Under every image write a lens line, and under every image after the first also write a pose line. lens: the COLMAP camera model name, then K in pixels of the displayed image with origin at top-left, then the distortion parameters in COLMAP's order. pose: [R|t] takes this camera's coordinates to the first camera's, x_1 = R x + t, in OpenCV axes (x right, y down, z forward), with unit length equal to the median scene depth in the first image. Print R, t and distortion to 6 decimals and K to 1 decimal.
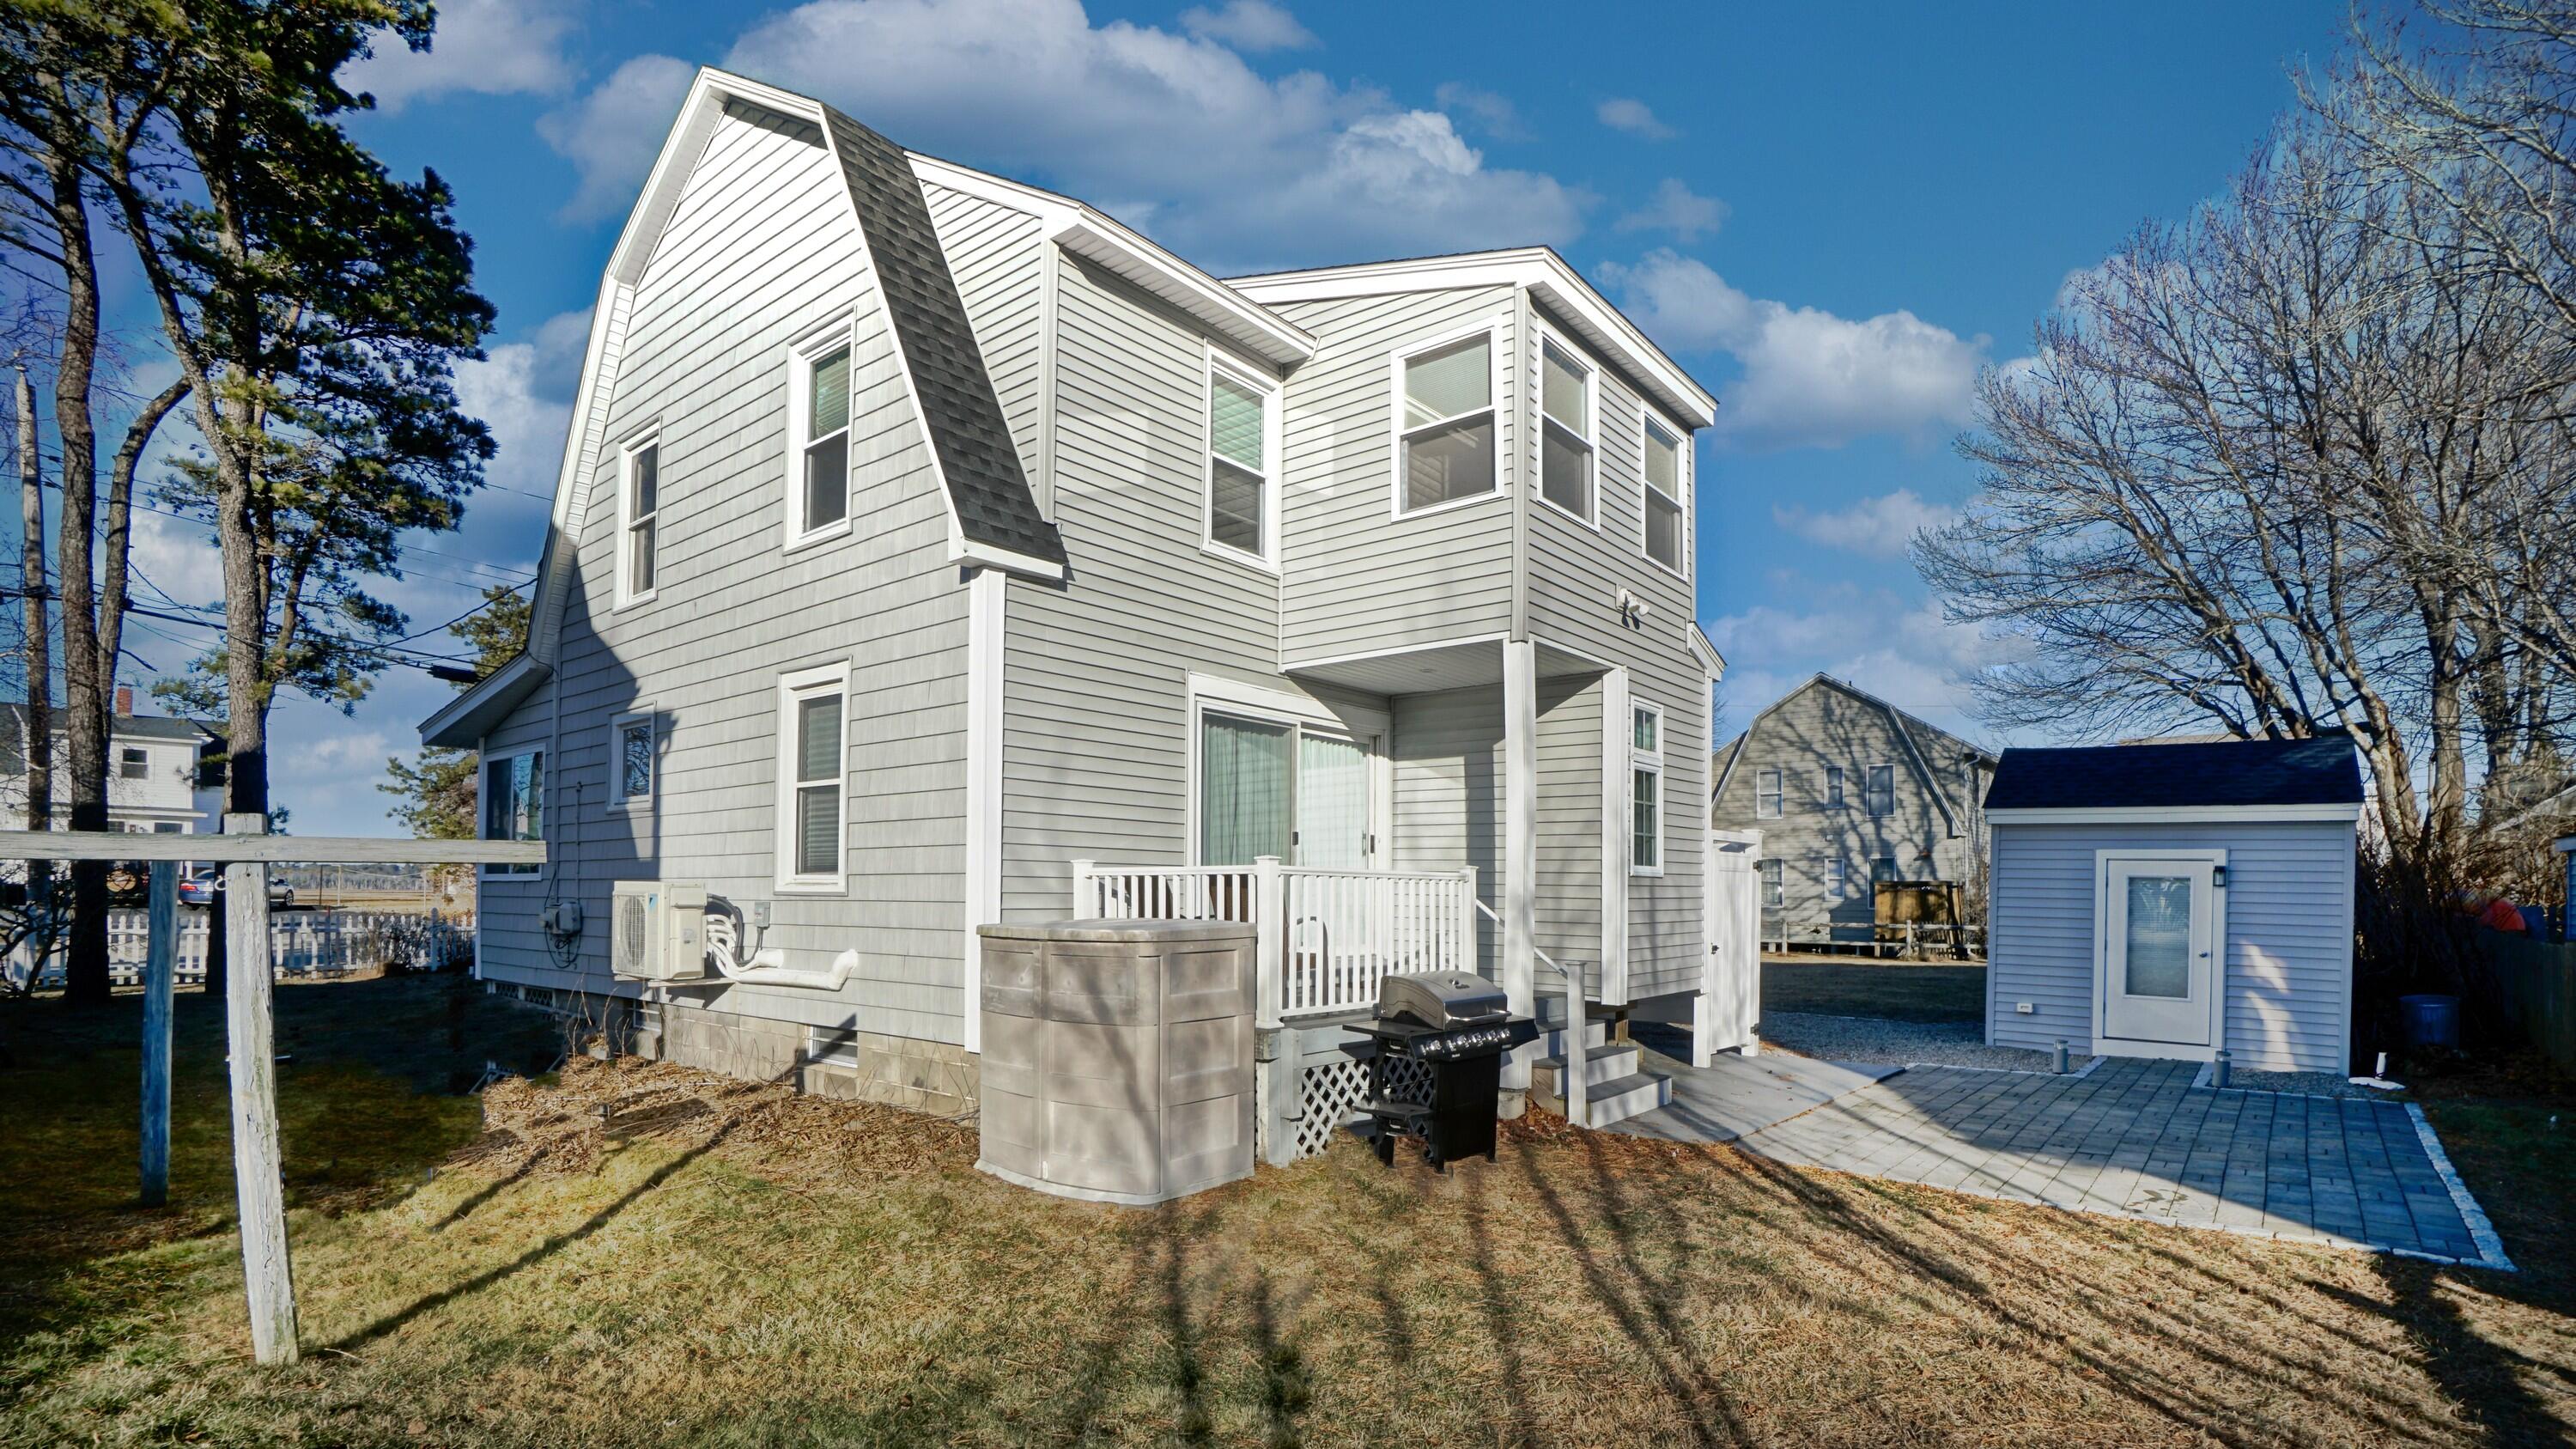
lens RADIAL K [[1180.2, 0, 1363.5], [0, 1180.2, 895.6], [0, 0, 1]] dist [-0.039904, 0.004067]
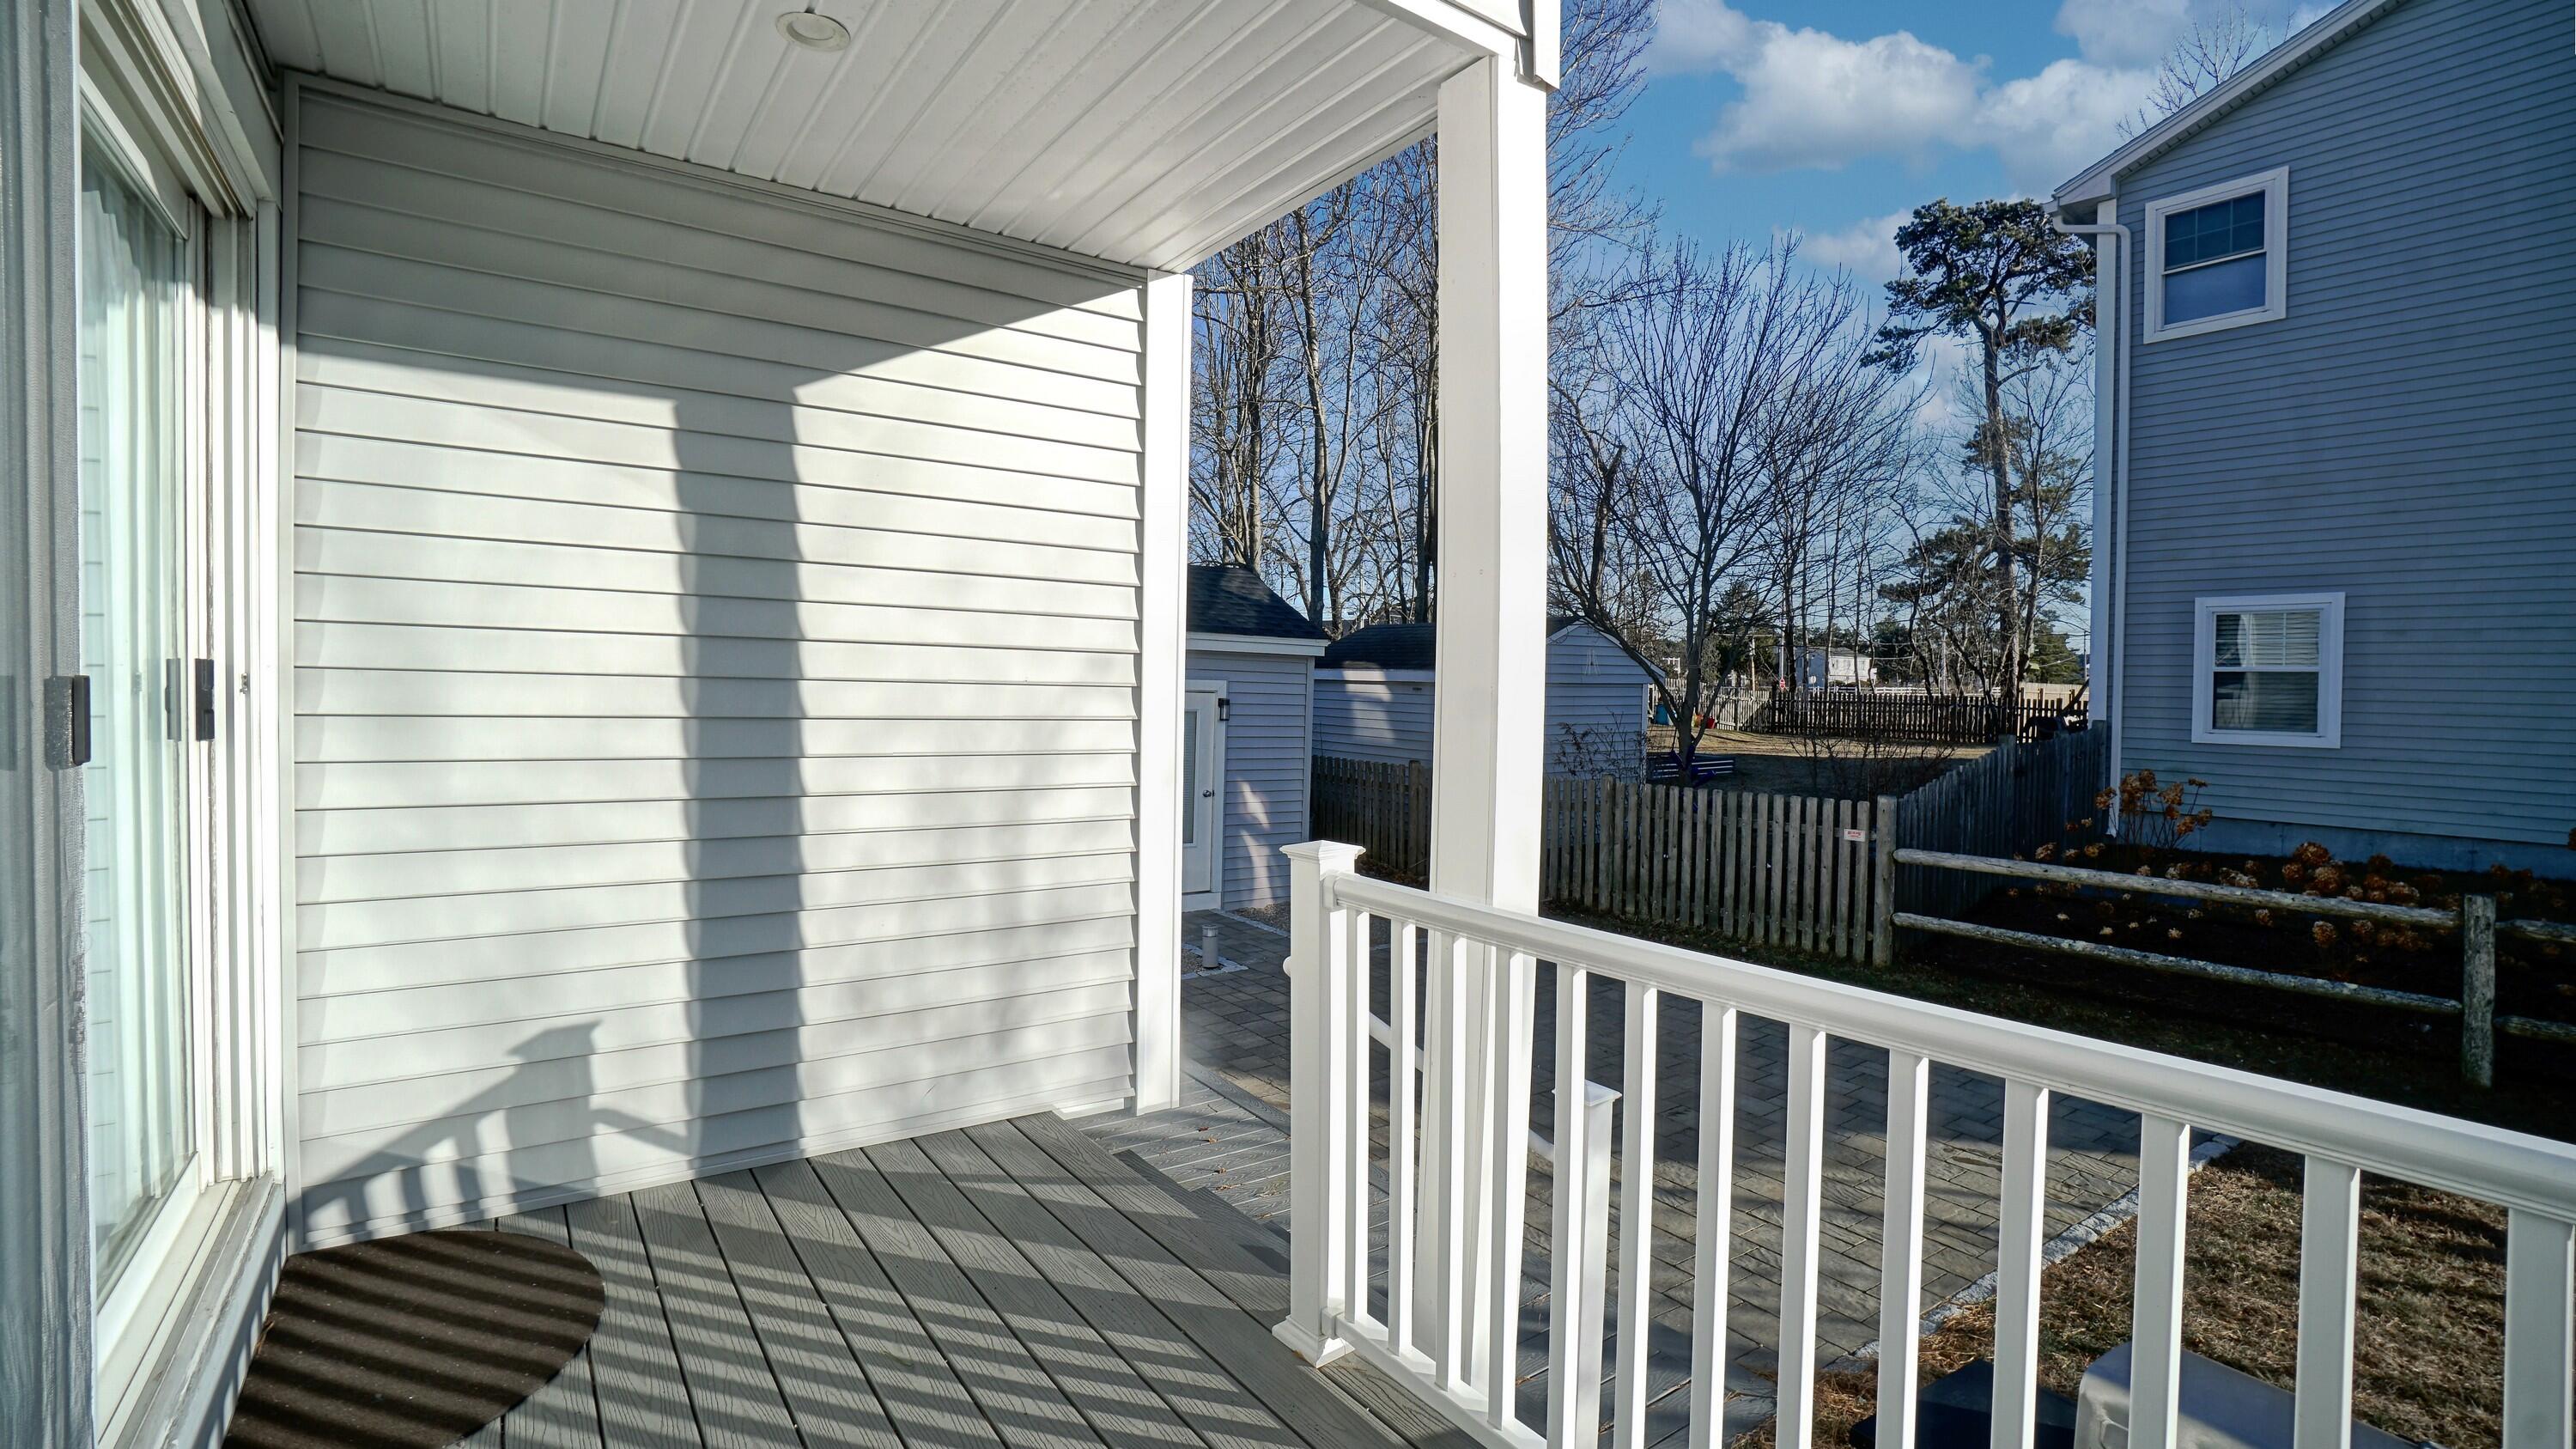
lens RADIAL K [[1148.6, 0, 1280.0], [0, 1148.6, 723.6], [0, 0, 1]] dist [-0.017512, 0.004766]
pose [[0.302113, -0.039262, 0.952463, -0.143527], [-0.010501, 0.998954, 0.044509, -0.055142], [-0.953214, -0.023449, 0.301385, 0.796424]]
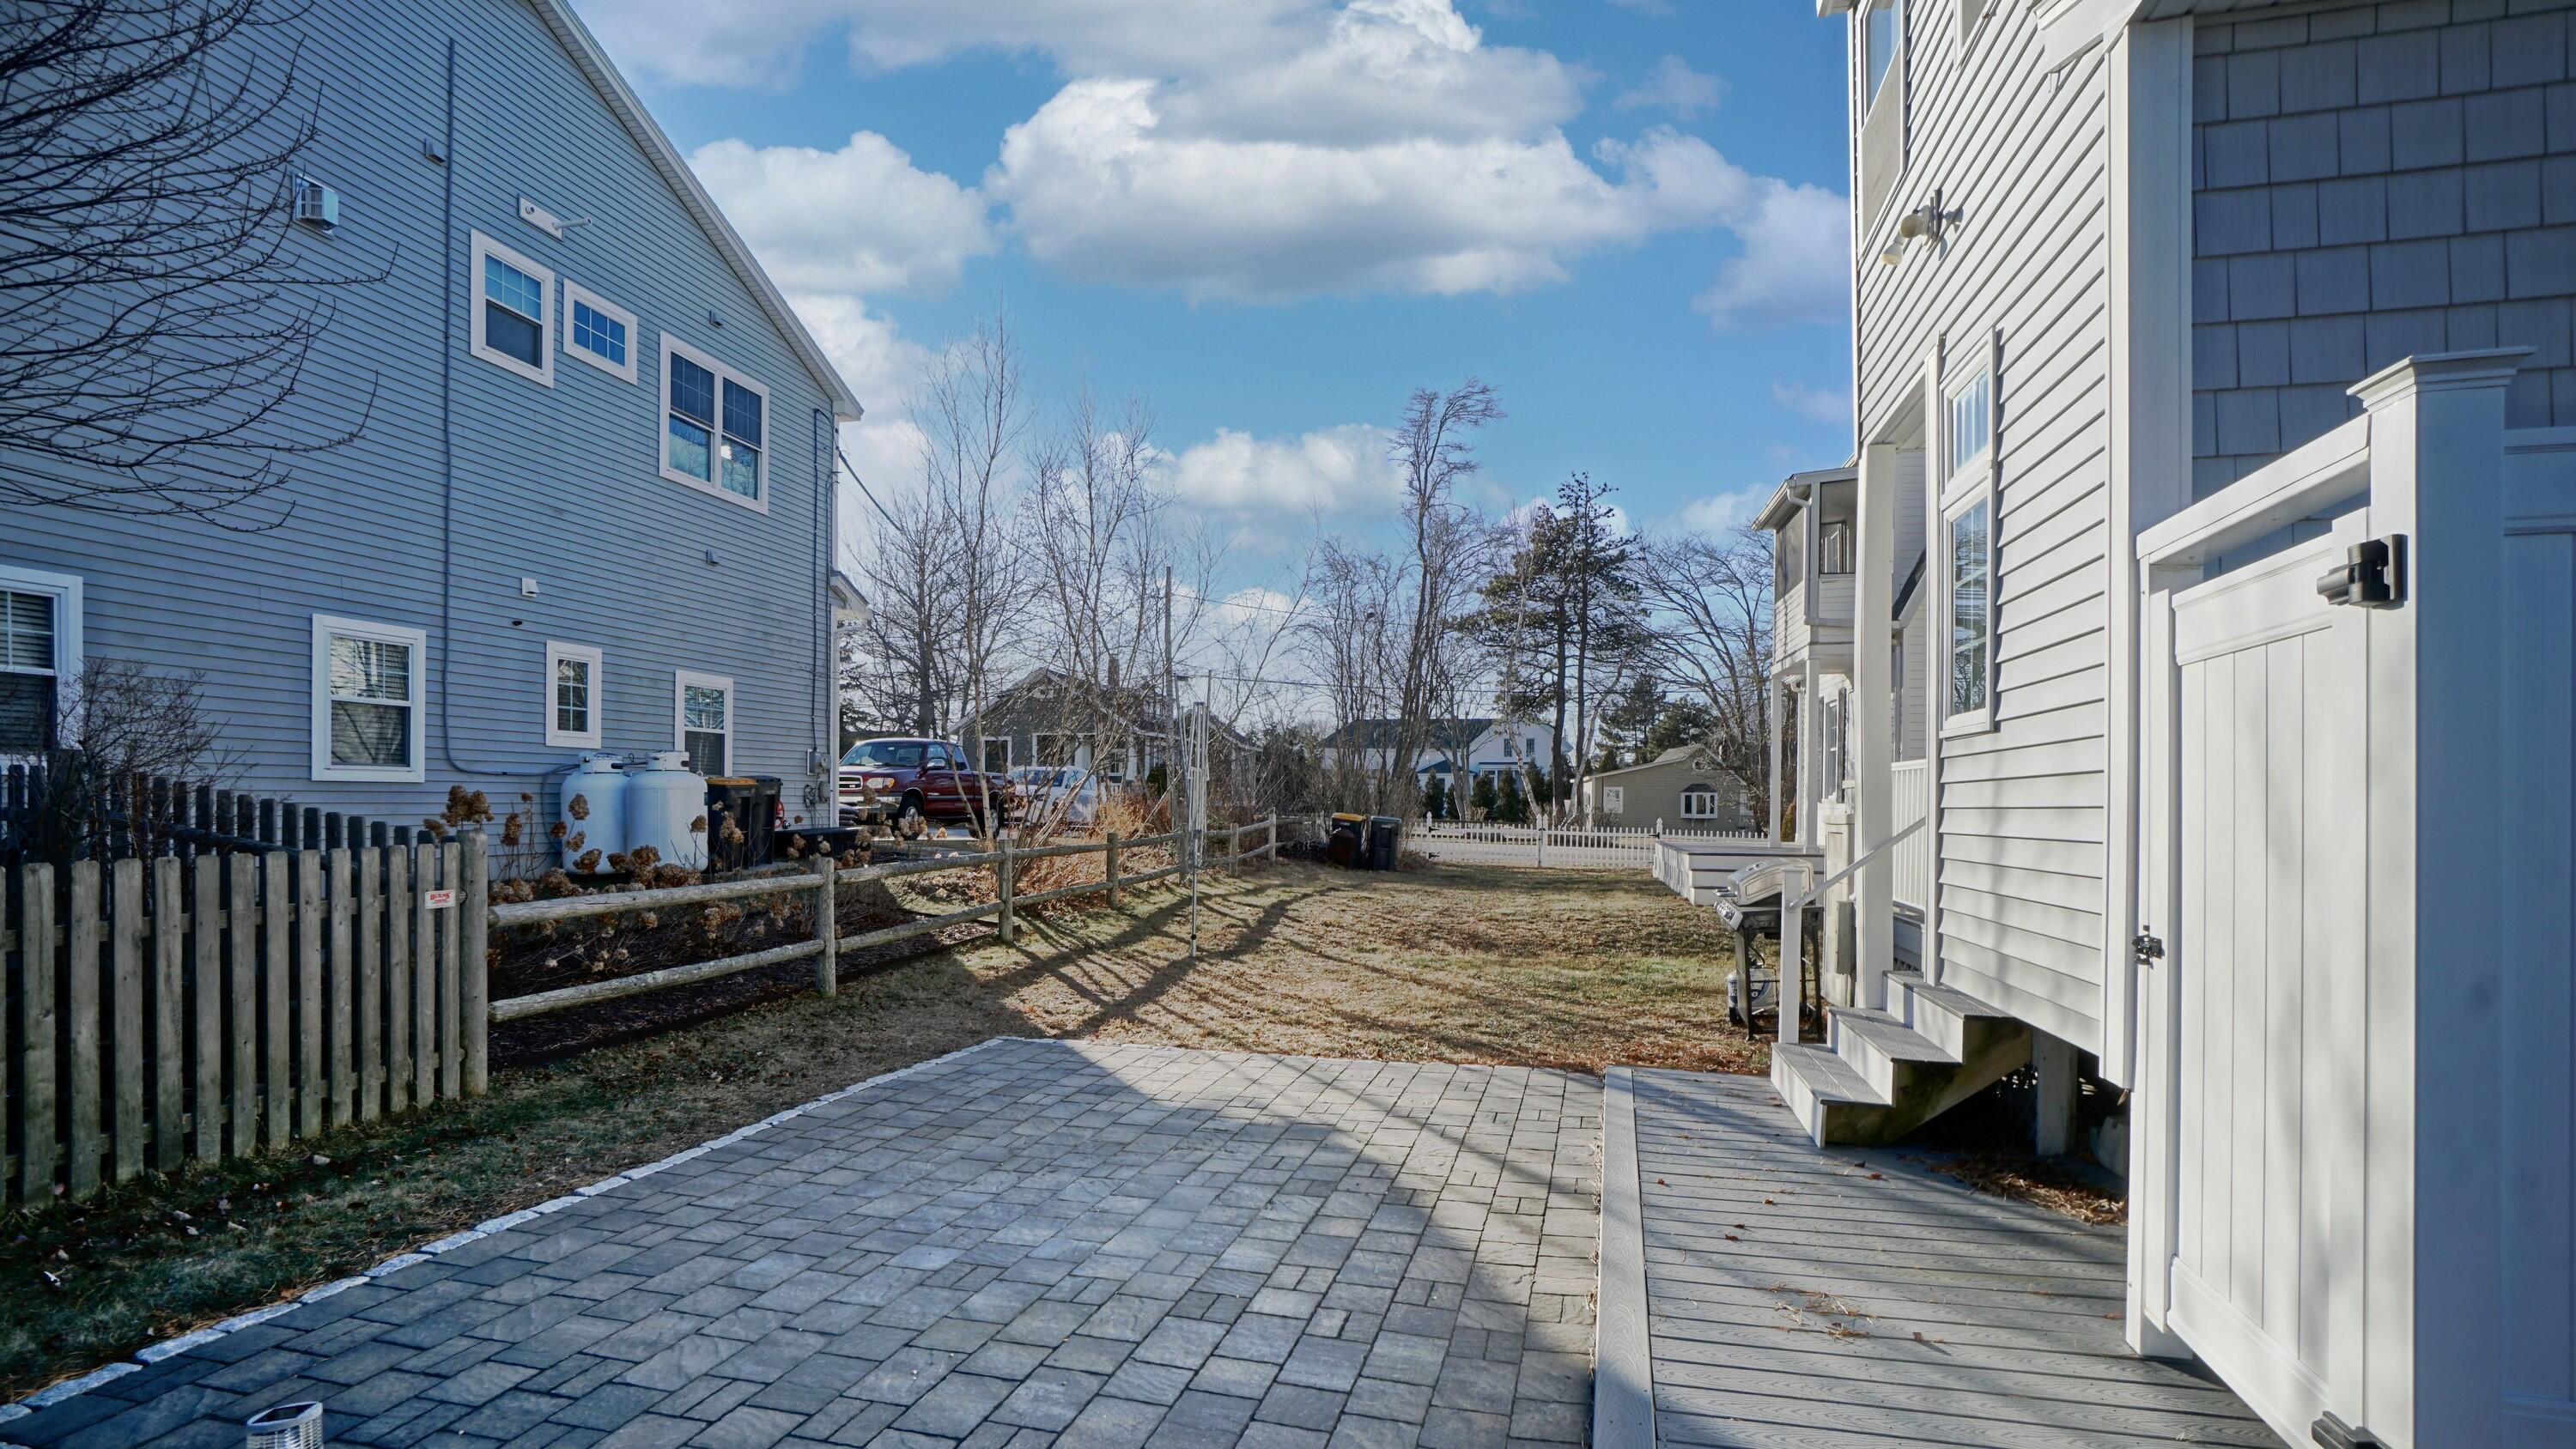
lens RADIAL K [[1280.0, 0, 1249.1], [0, 1280.0, 821.1], [0, 0, 1]] dist [-0.019045, 0.000847]
pose [[-0.922619, -0.005546, -0.385672, 0.682459], [-0.010747, 0.999878, 0.011330, 0.015056], [0.385562, 0.014598, -0.922566, 1.329512]]
